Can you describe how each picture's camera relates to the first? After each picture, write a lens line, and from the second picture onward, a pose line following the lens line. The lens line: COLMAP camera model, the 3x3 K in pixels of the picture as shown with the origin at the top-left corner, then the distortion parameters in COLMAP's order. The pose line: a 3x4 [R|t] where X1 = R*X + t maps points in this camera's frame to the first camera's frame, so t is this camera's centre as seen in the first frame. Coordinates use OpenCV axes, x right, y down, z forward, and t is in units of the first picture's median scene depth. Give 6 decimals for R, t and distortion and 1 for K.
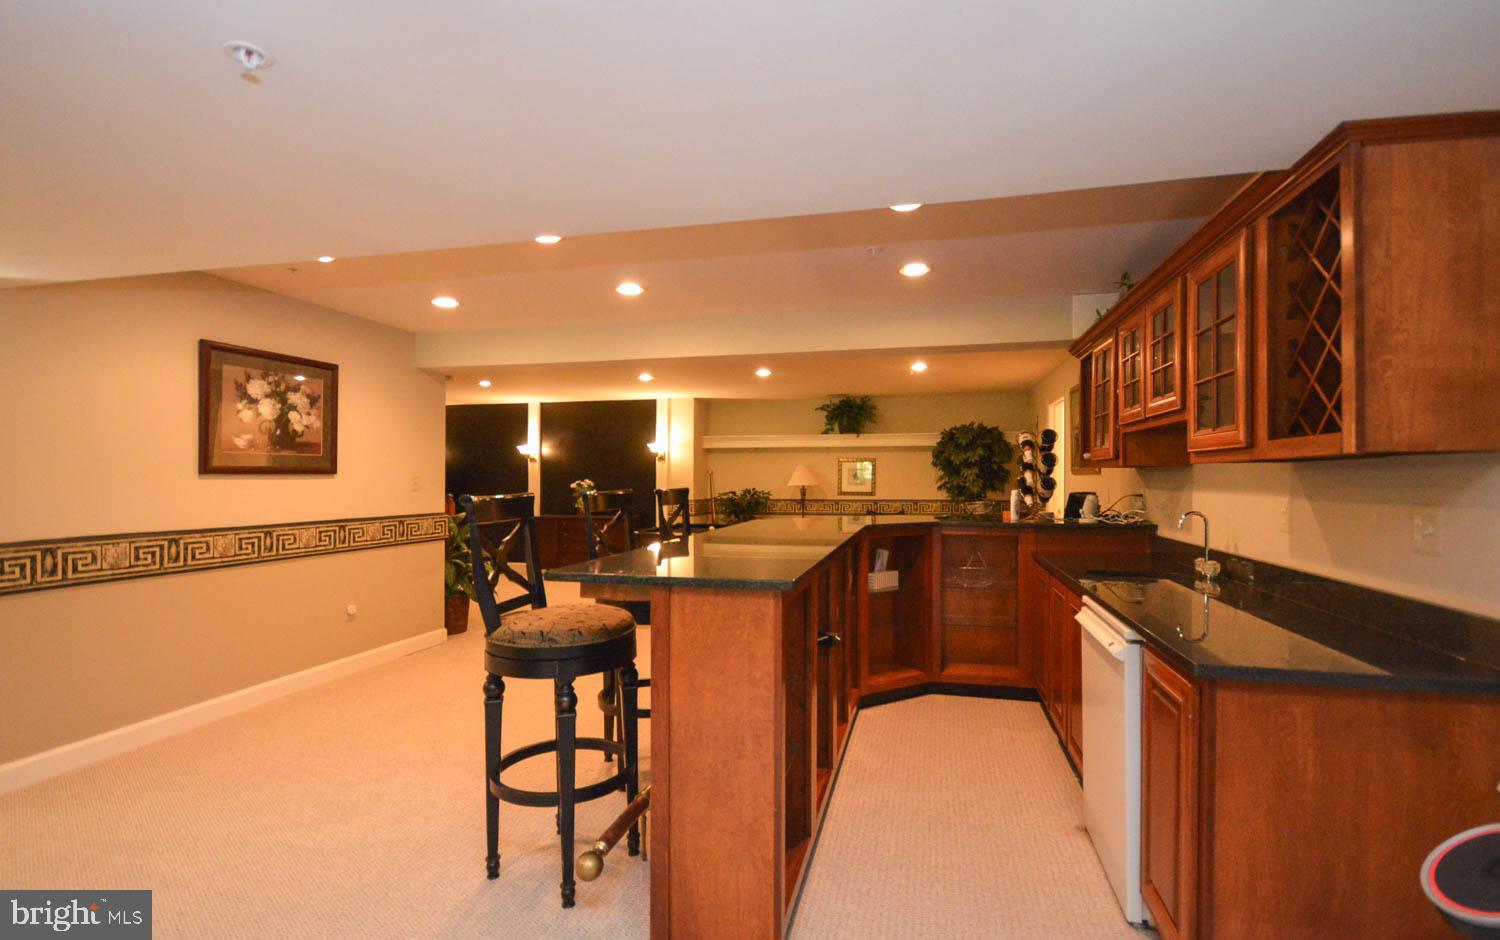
lens RADIAL K [[698.6, 0, 754.2], [0, 698.6, 476.9], [0, 0, 1]] dist [0.011543, 0.000219]
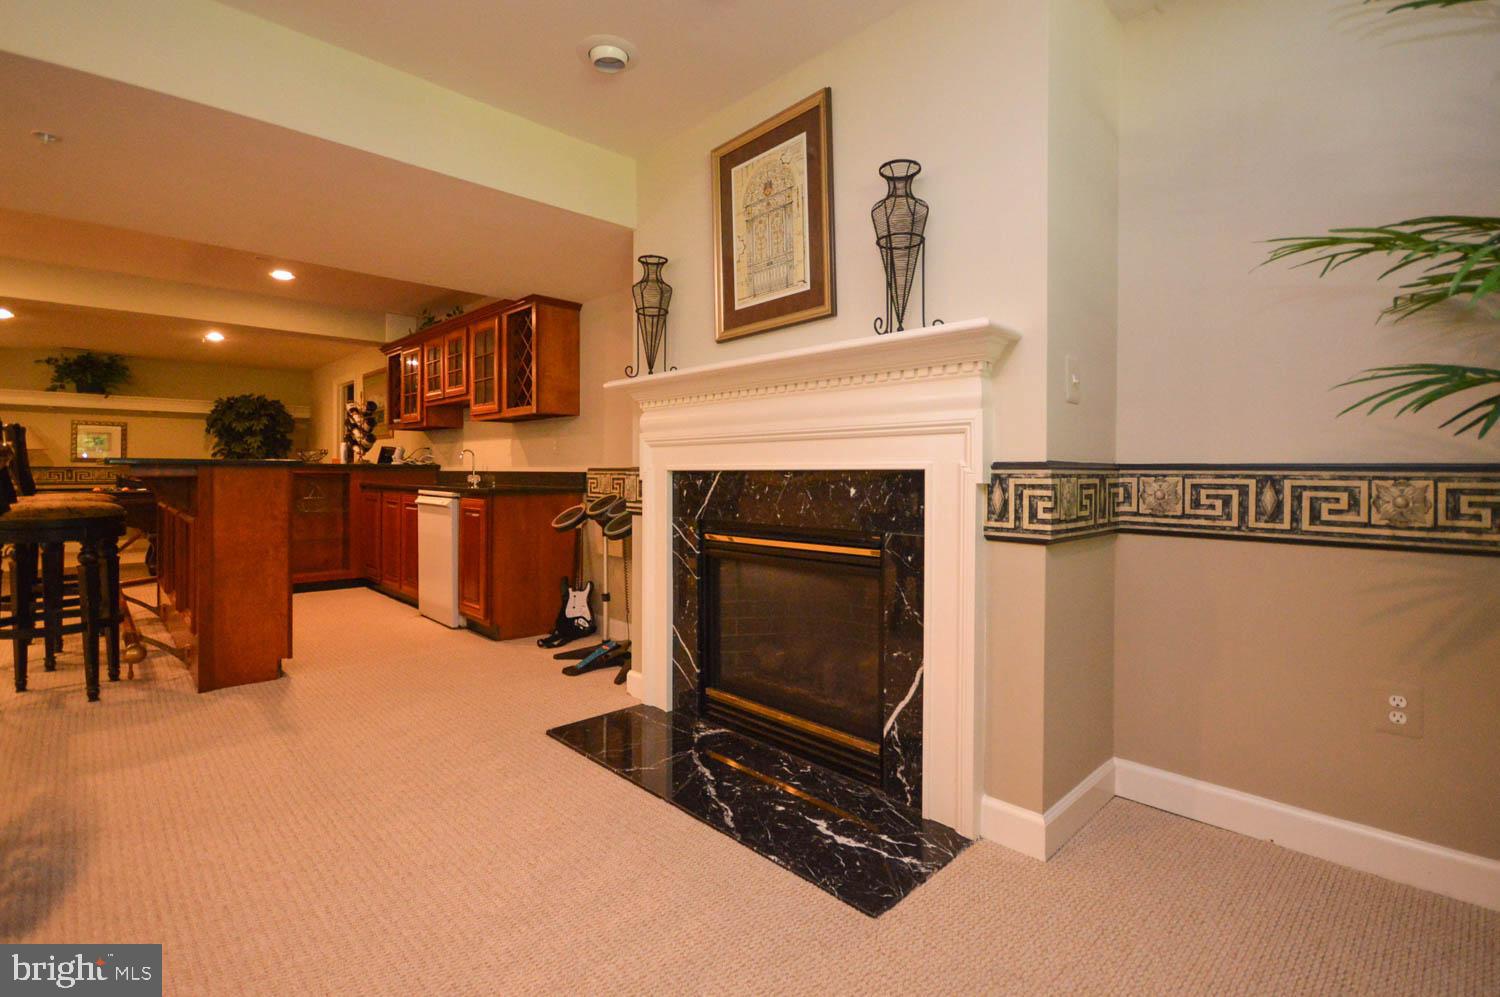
lens RADIAL K [[684.6, 0, 753.5], [0, 684.6, 476.6], [0, 0, 1]] dist [0.000486, 0.000010]
pose [[0.526834, -0.006489, 0.849943, -0.404617], [-0.005945, 0.999918, 0.011319, 0.073773], [-0.849947, -0.011017, 0.526752, -0.471576]]
